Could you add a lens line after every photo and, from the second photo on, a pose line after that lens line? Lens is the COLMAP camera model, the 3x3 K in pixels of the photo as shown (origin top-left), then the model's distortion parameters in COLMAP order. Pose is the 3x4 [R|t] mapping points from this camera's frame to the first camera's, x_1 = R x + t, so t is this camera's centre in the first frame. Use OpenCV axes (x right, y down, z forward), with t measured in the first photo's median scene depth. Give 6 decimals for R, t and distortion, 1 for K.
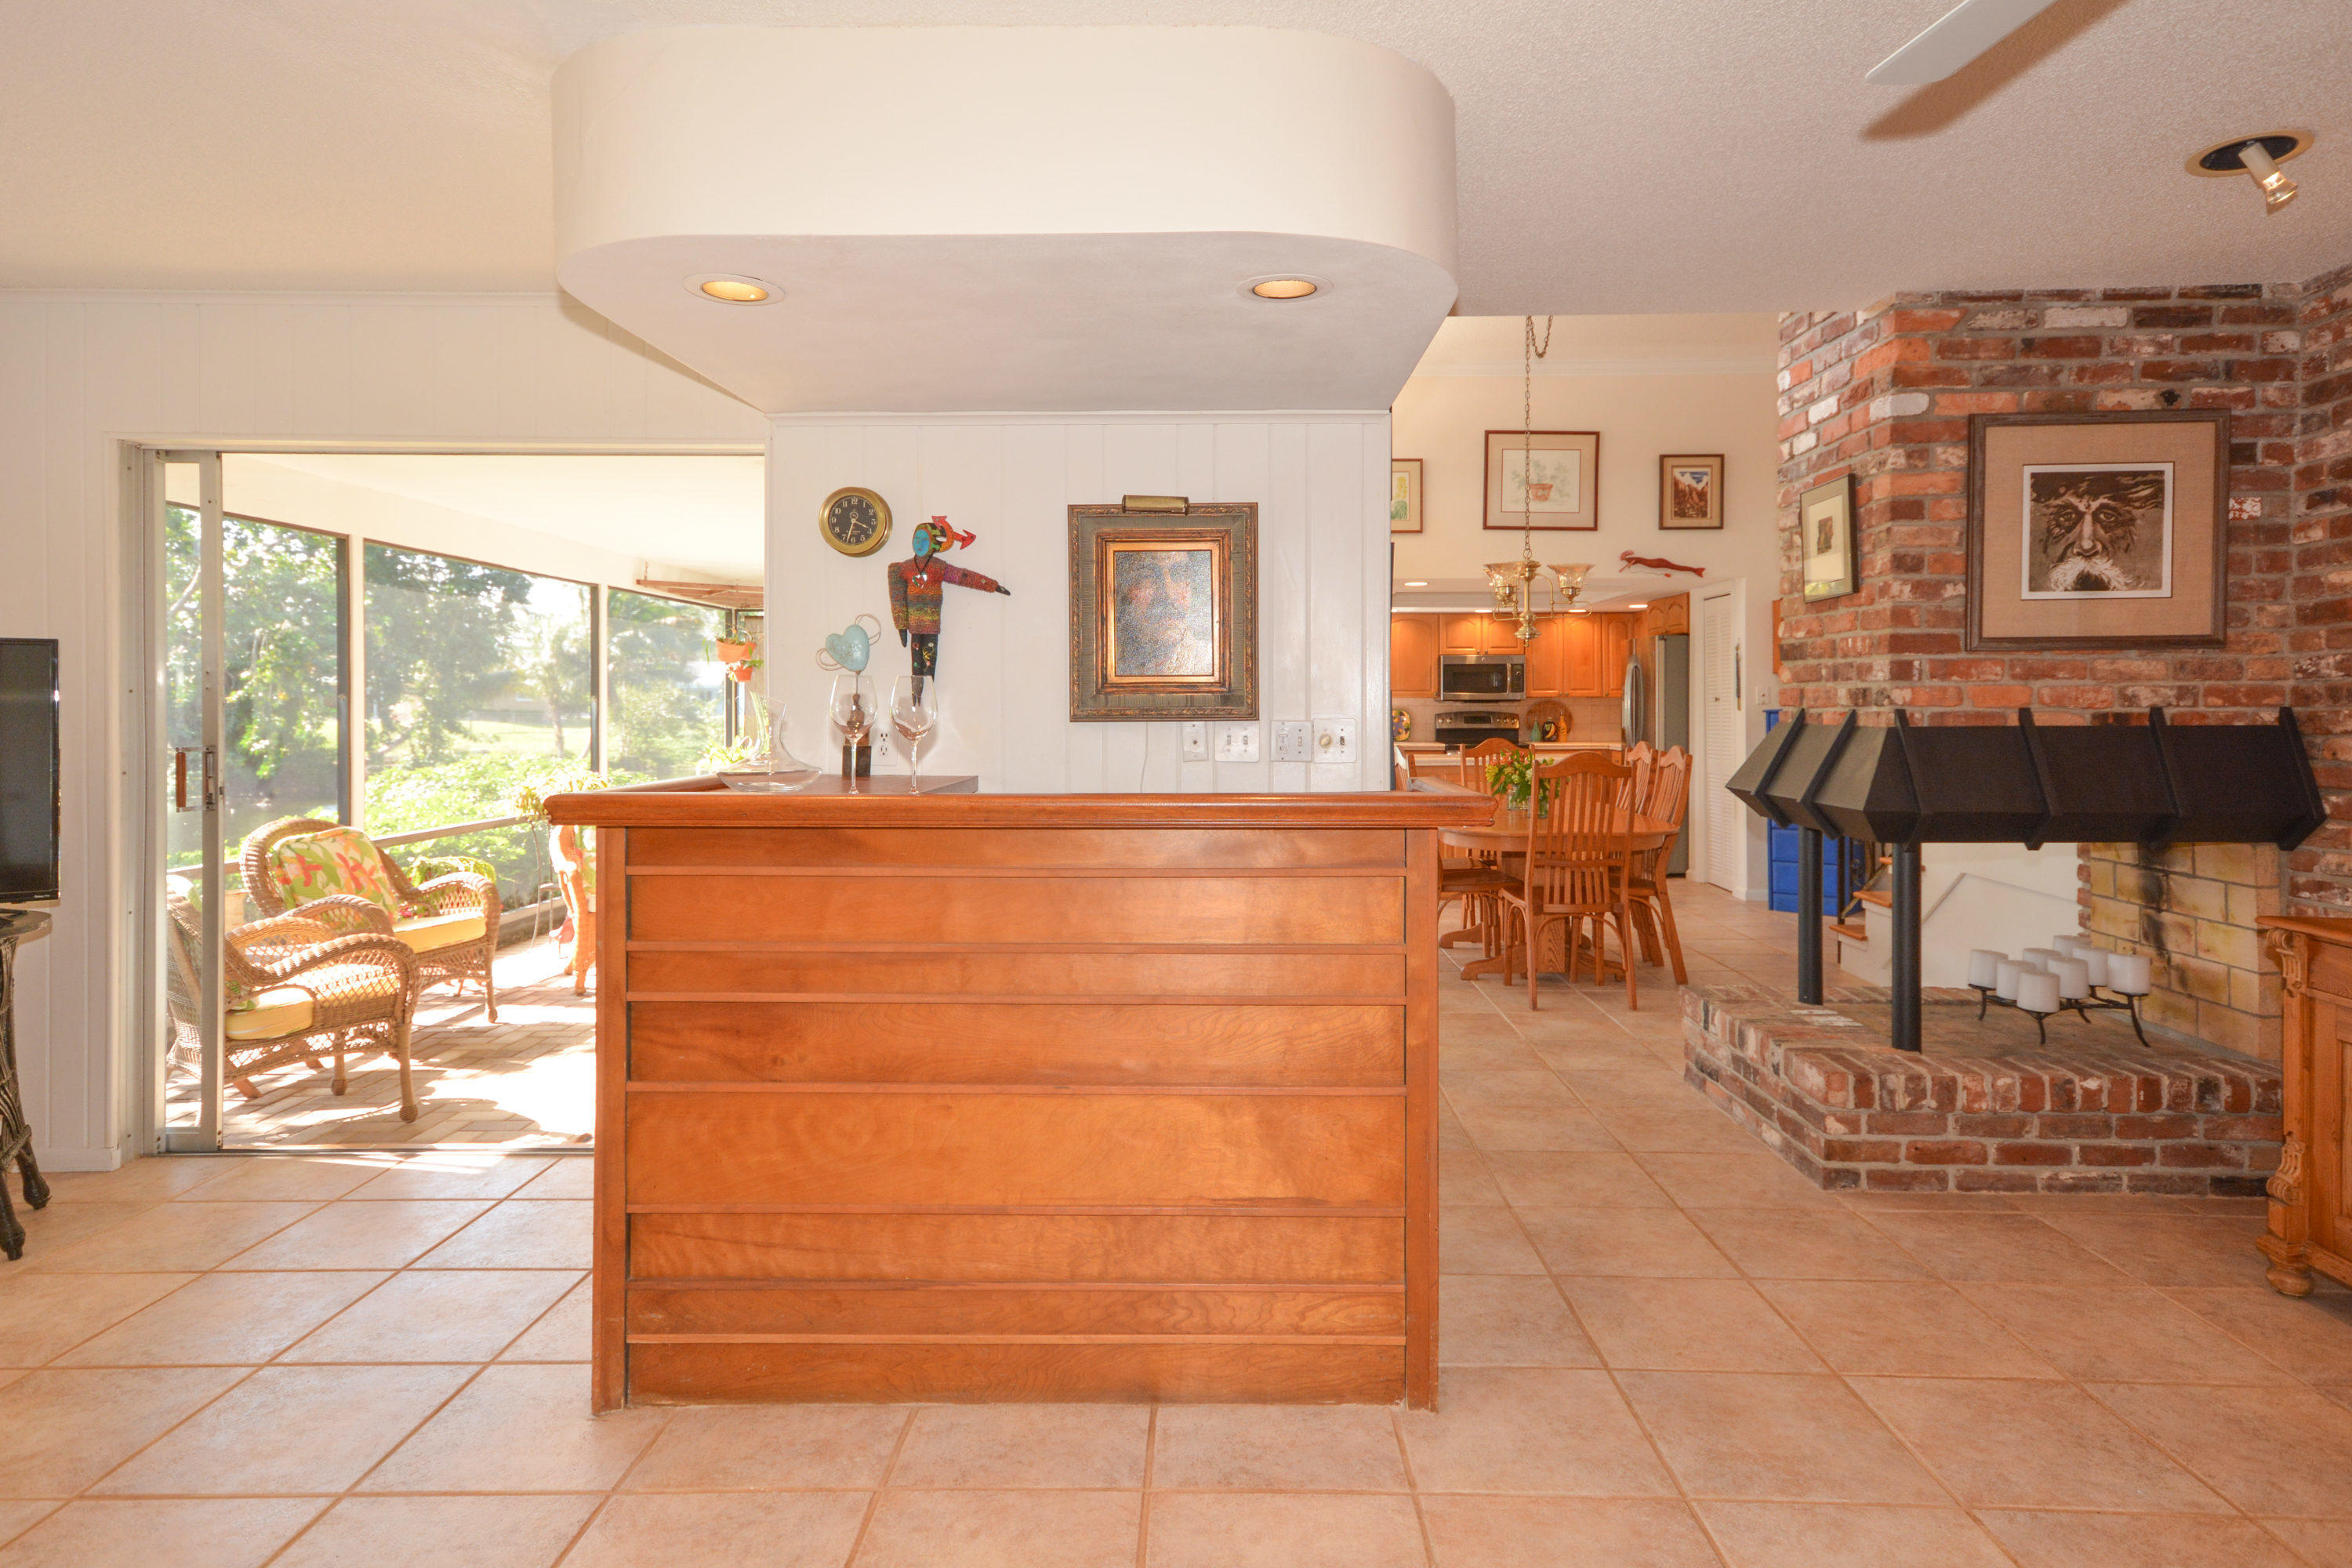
lens RADIAL K [[1372.0, 0, 1184.6], [0, 1372.0, 718.4], [0, 0, 1]] dist [0.028457, 0.001332]
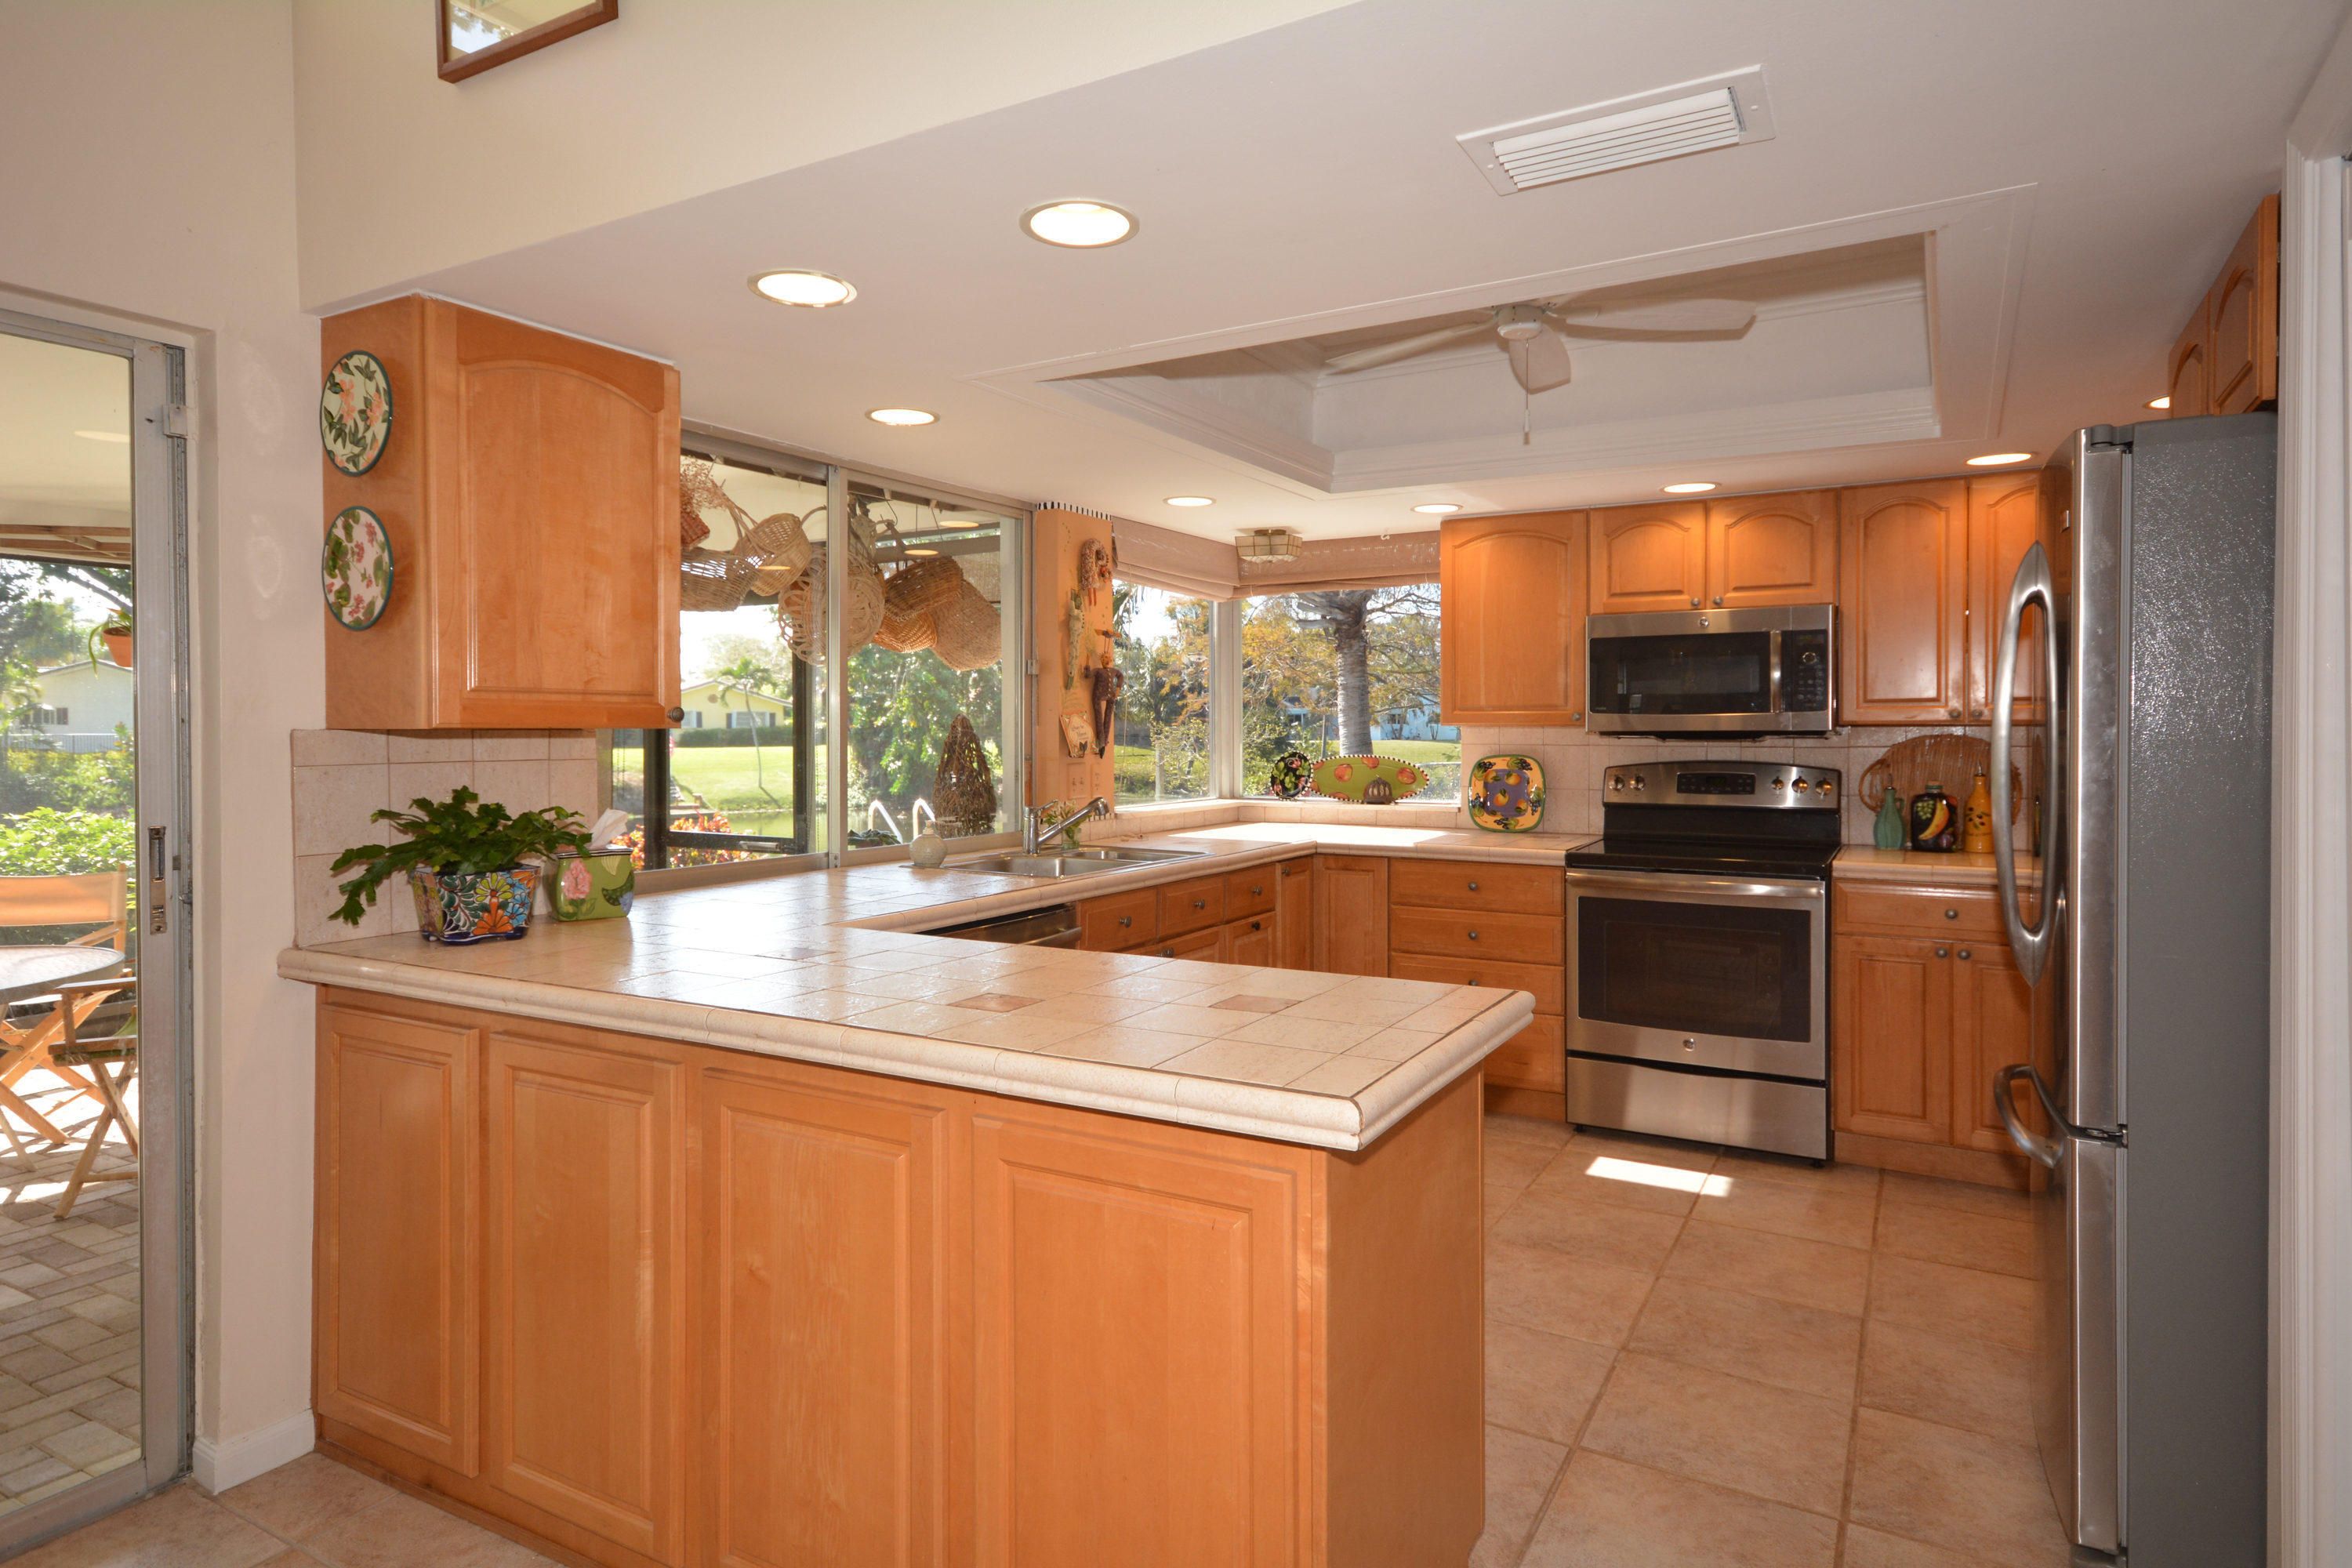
lens RADIAL K [[1311.2, 0, 1179.3], [0, 1311.2, 741.1], [0, 0, 1]] dist [0.008410, 0.002142]
pose [[0.874749, 0.005653, -0.484544, 0.266075], [-0.006034, 0.999981, 0.000774, -0.010778], [0.484539, 0.002247, 0.874767, 0.626767]]
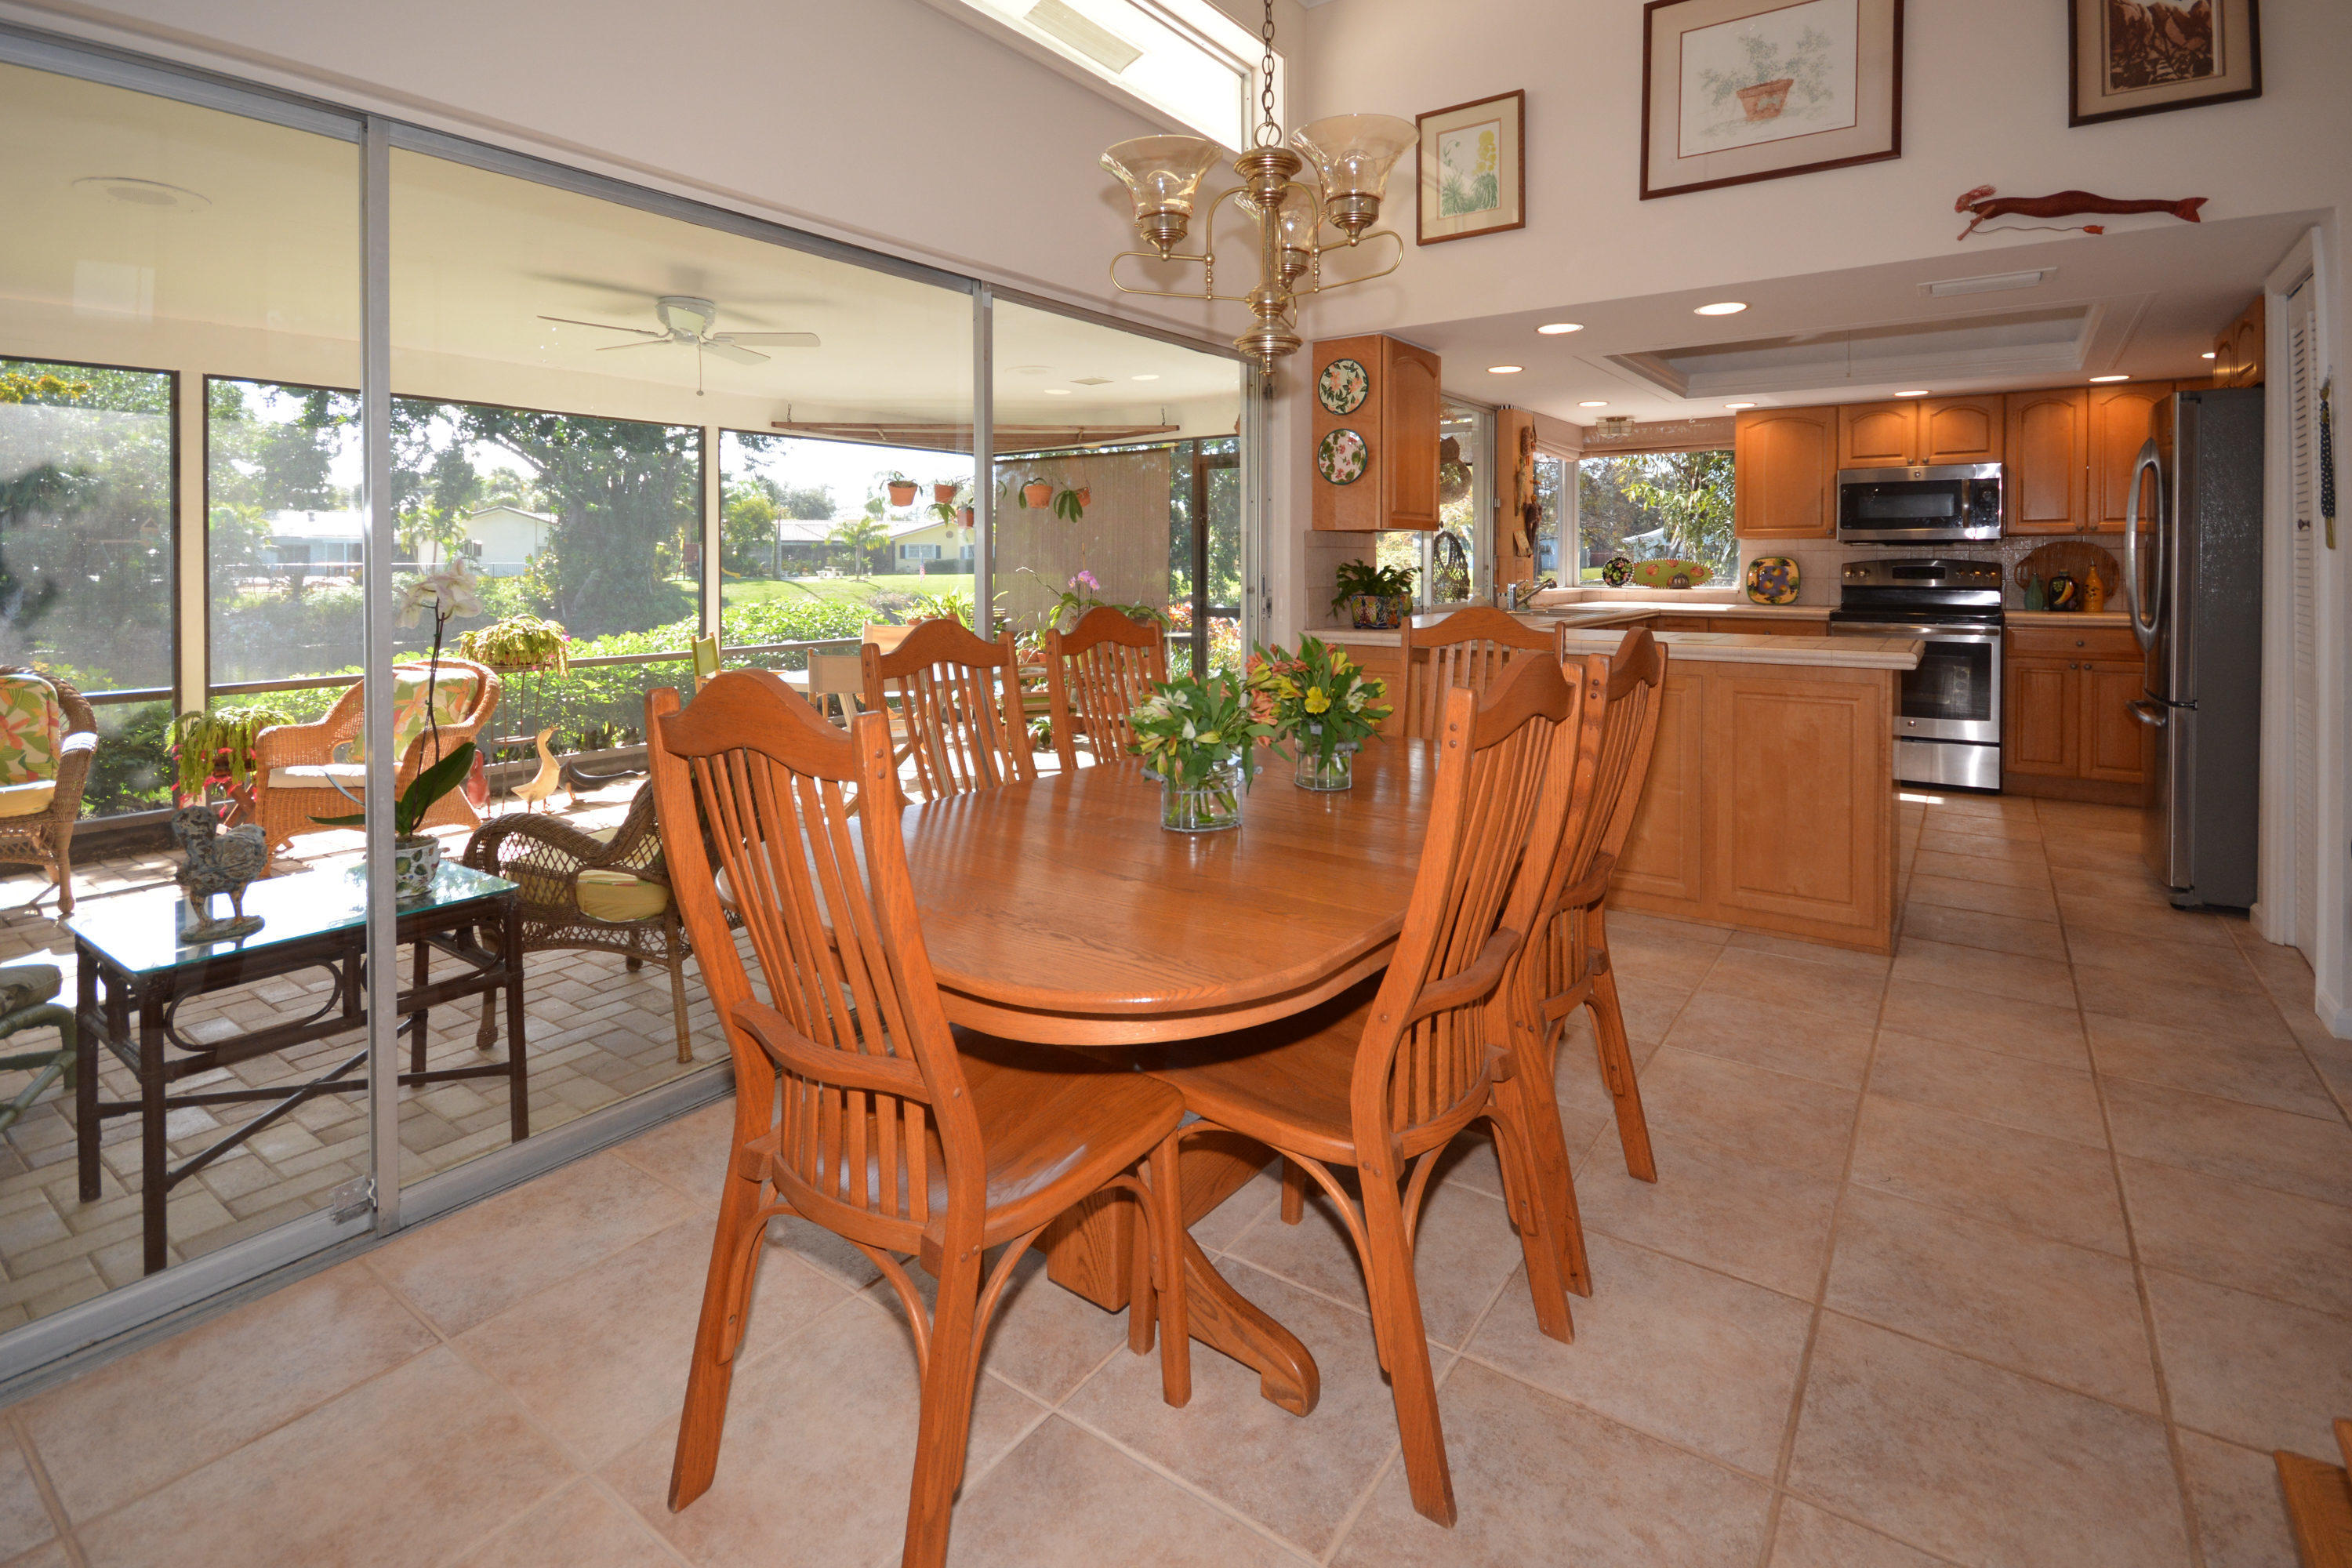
lens RADIAL K [[1113.7, 0, 1223.5], [0, 1113.7, 579.0], [0, 0, 1]] dist [0.005903, -0.001389]
pose [[0.833623, 0.010149, -0.552240, 0.235893], [-0.006682, 0.999943, 0.008290, 0.001551], [0.552293, -0.003221, 0.833644, 0.418819]]
